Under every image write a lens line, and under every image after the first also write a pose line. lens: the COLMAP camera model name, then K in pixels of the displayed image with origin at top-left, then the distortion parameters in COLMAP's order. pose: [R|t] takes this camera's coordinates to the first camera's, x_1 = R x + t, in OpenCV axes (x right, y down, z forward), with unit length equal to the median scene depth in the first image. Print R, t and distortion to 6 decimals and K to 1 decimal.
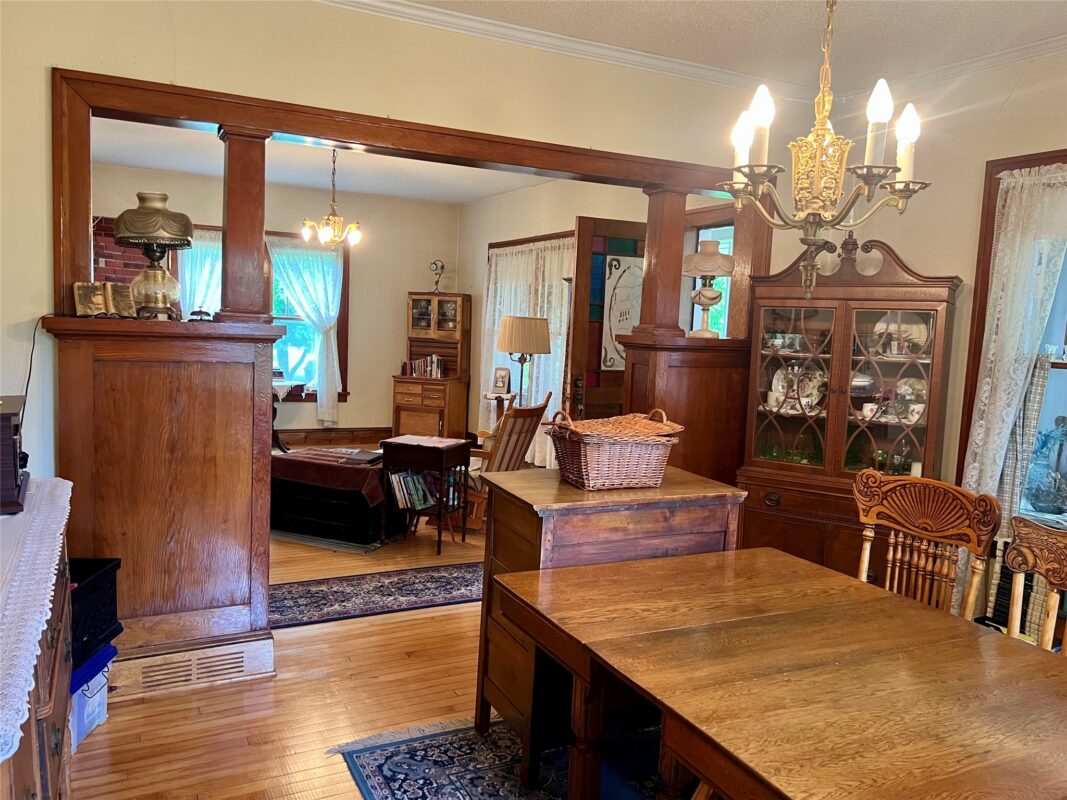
lens RADIAL K [[806.8, 0, 541.0], [0, 806.8, 408.9], [0, 0, 1]] dist [0.052589, -0.051182]
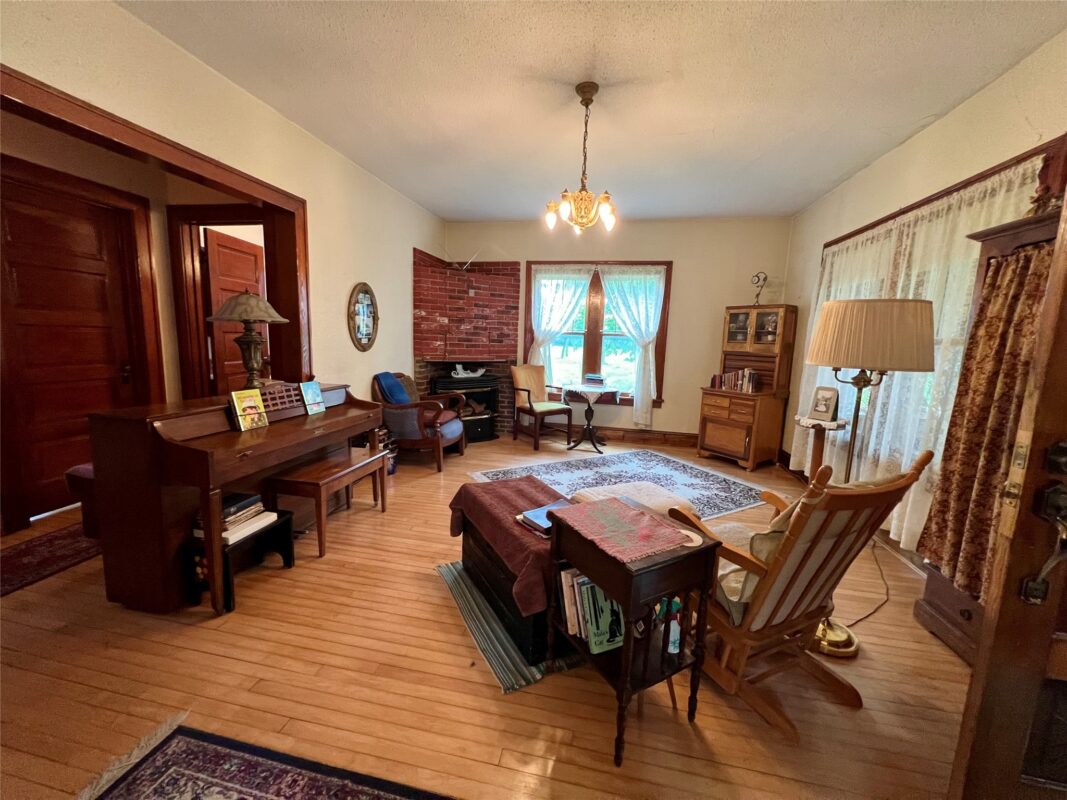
lens RADIAL K [[426.5, 0, 534.0], [0, 426.5, 398.3], [0, 0, 1]] dist [0.001999, -0.000304]
pose [[0.781552, 0.072592, -0.619602, -0.025983], [-0.068380, 0.997191, 0.030578, -0.068379], [0.620081, 0.018470, 0.784320, 1.011748]]
